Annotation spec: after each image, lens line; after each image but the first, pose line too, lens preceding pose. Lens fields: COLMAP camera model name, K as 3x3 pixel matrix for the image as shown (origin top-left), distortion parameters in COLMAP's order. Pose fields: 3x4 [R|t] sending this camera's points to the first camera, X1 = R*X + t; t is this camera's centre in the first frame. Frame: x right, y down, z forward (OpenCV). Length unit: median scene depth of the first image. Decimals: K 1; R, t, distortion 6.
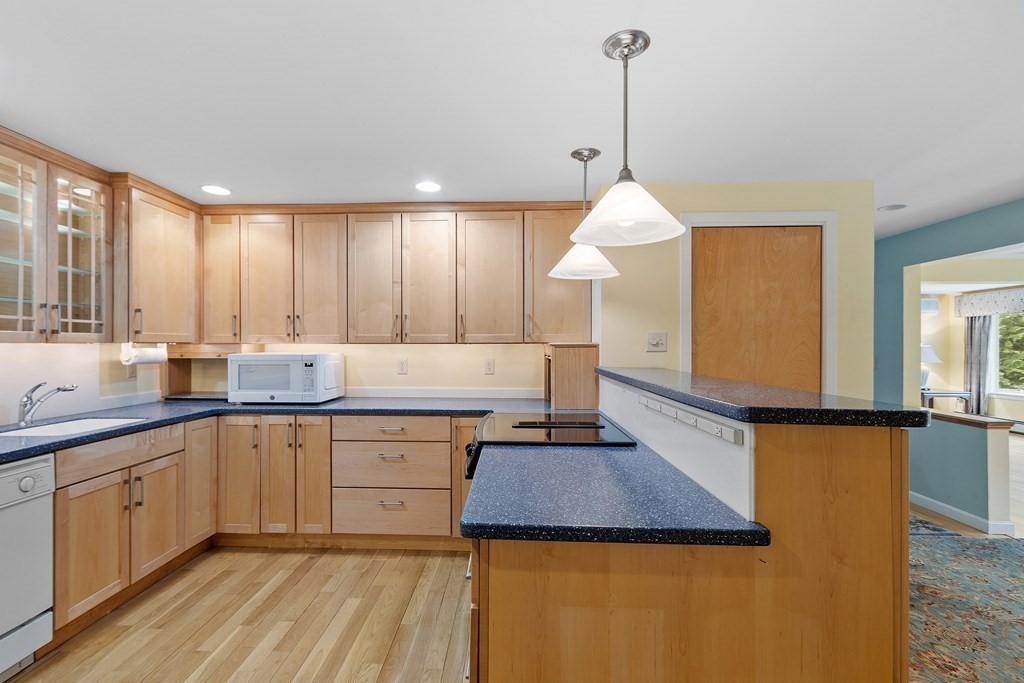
lens RADIAL K [[446.6, 0, 489.2], [0, 446.6, 355.7], [0, 0, 1]] dist [0.001334, 0.000063]
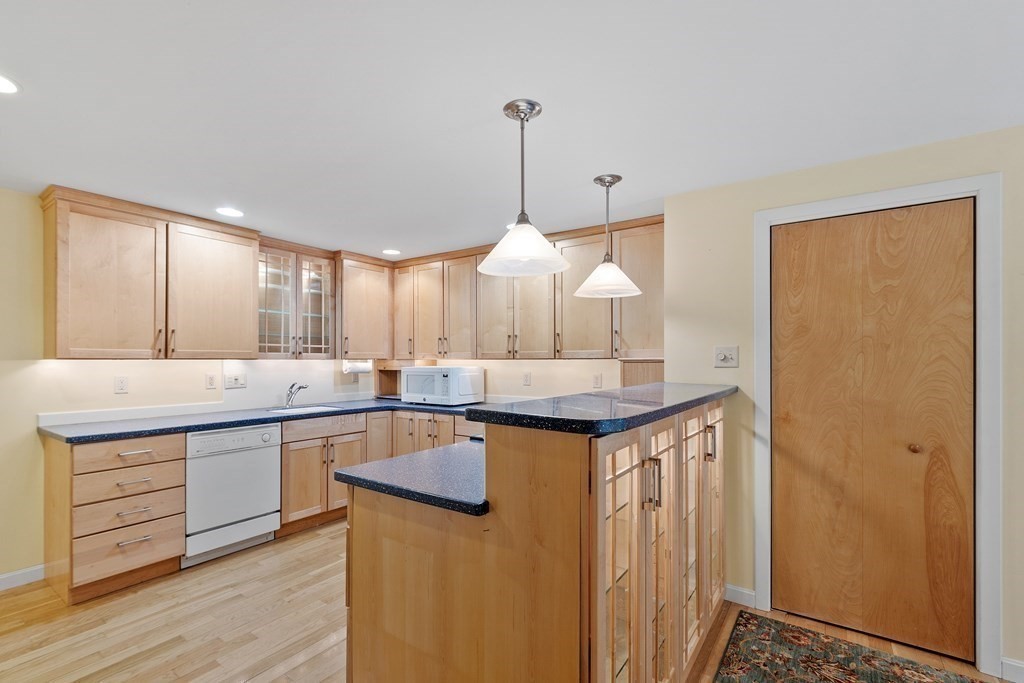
lens RADIAL K [[448.0, 0, 508.4], [0, 448.0, 370.0], [0, 0, 1]] dist [-0.000335, 0.000031]
pose [[0.851495, 0.010119, -0.524265, 0.482976], [-0.010760, 0.999940, 0.001824, -0.000479], [0.524253, 0.004088, 0.851553, -0.020662]]
